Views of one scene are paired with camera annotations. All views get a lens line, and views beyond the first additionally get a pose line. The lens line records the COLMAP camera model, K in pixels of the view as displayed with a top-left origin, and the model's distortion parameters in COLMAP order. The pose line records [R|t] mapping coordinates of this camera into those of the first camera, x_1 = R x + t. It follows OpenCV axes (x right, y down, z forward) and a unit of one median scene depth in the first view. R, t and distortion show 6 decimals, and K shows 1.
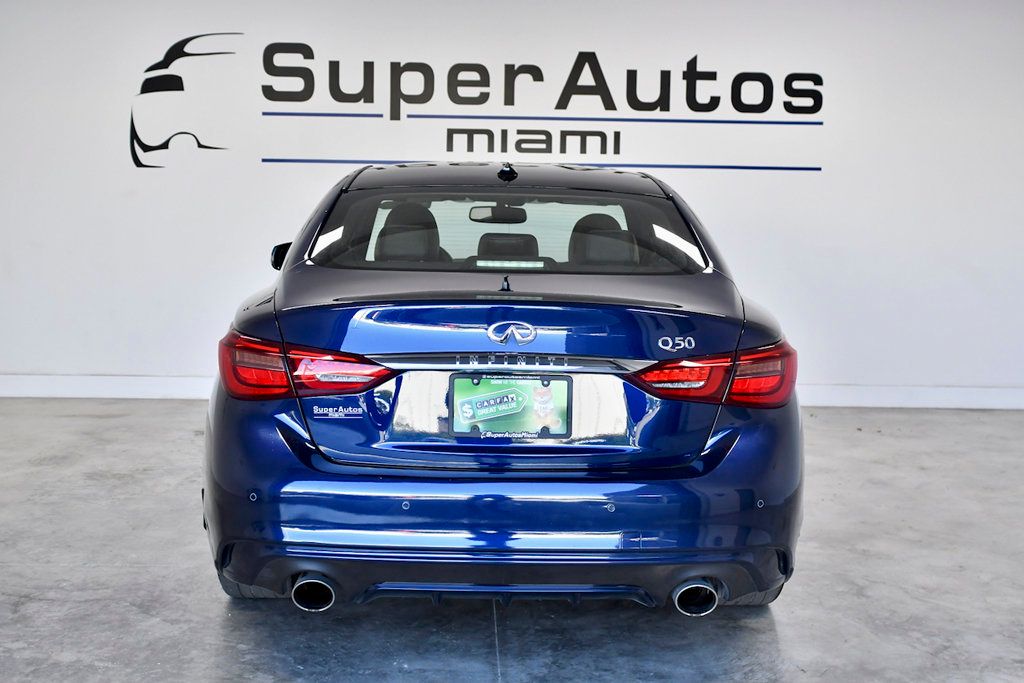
lens RADIAL K [[1331.7, 0, 512.2], [0, 1331.7, 340.9], [0, 0, 1]] dist [-0.008770, 0.000000]
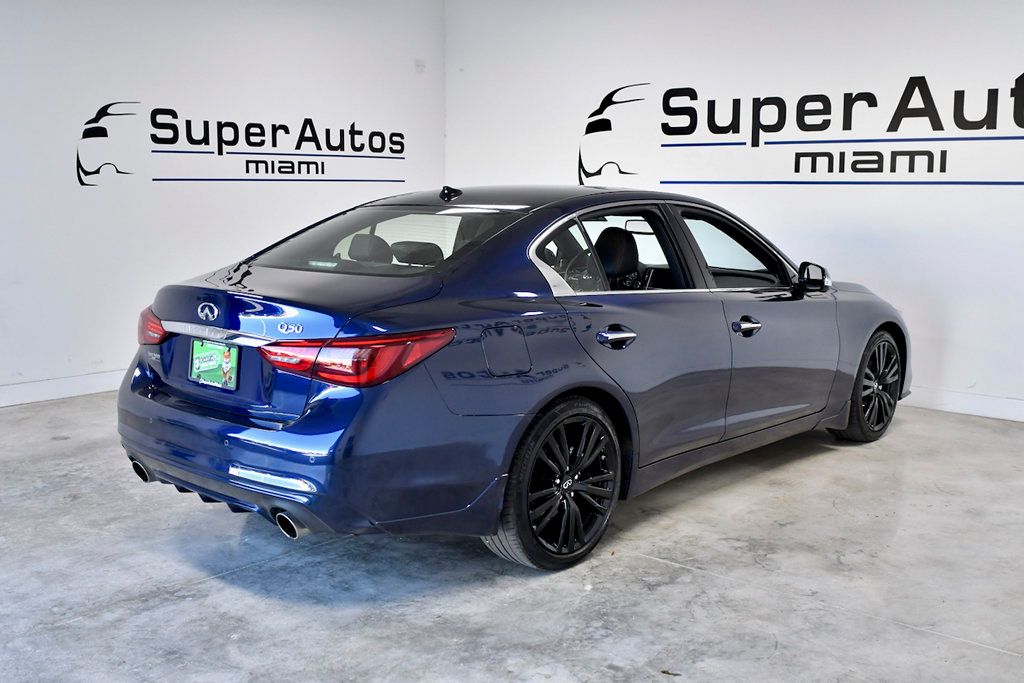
lens RADIAL K [[1083.9, 0, 502.5], [0, 1083.9, 362.0], [0, 0, 1]] dist [-0.058535, 0.000000]
pose [[0.718514, 0.096466, -0.688790, 0.430289], [-0.072519, 0.995328, 0.063749, -0.020364], [0.691722, 0.004146, 0.722152, 0.153764]]
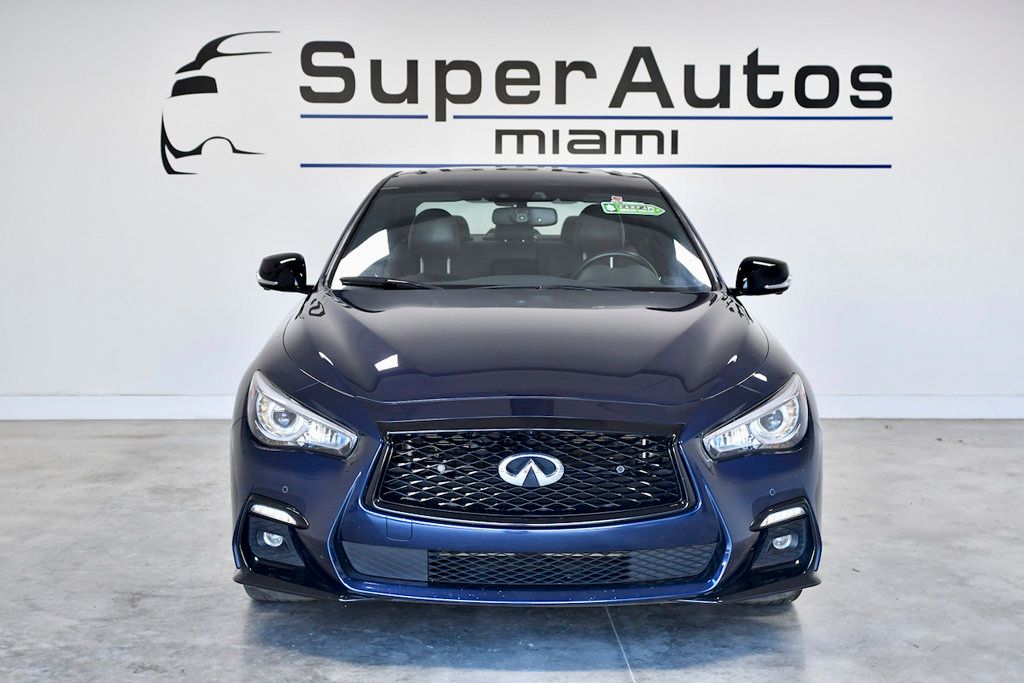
lens RADIAL K [[1540.0, 0, 507.8], [0, 1540.0, 344.7], [0, 0, 1]] dist [0.047307, 0.000000]
pose [[0.999902, -0.013727, 0.002835, -0.045574], [0.013783, 0.999693, -0.020588, 0.016454], [-0.002551, 0.020625, 0.999784, -0.094469]]
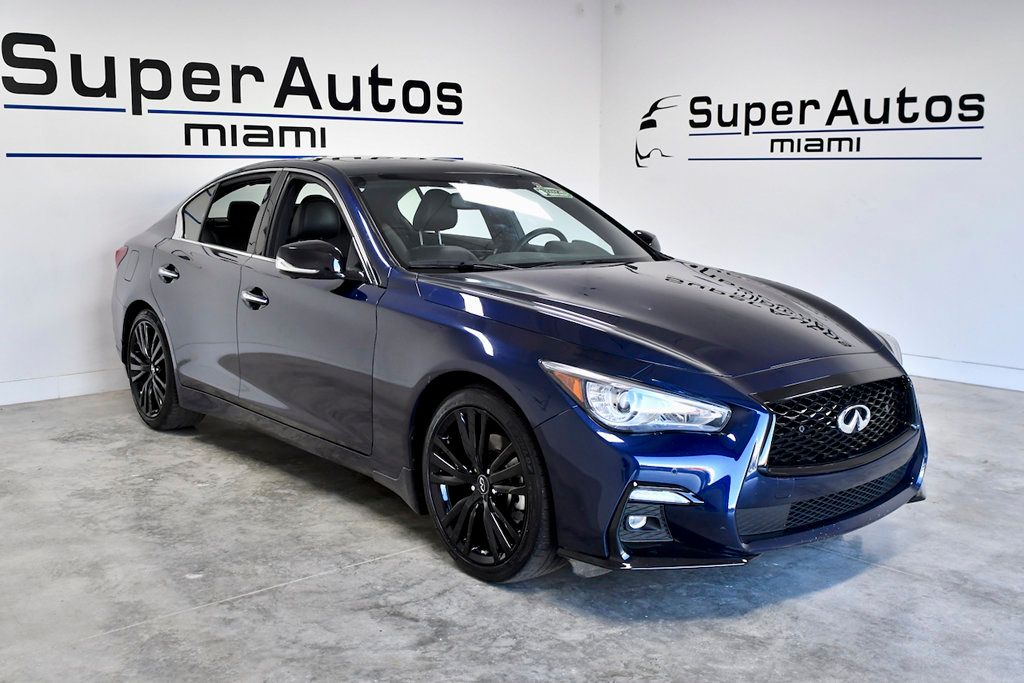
lens RADIAL K [[1083.9, 0, 510.2], [0, 1083.9, 337.5], [0, 0, 1]] dist [-0.058535, 0.000000]
pose [[0.772512, -0.108290, 0.625698, -0.403610], [0.087342, 0.994107, 0.064215, -0.023114], [-0.628964, 0.005043, 0.777418, 0.175988]]
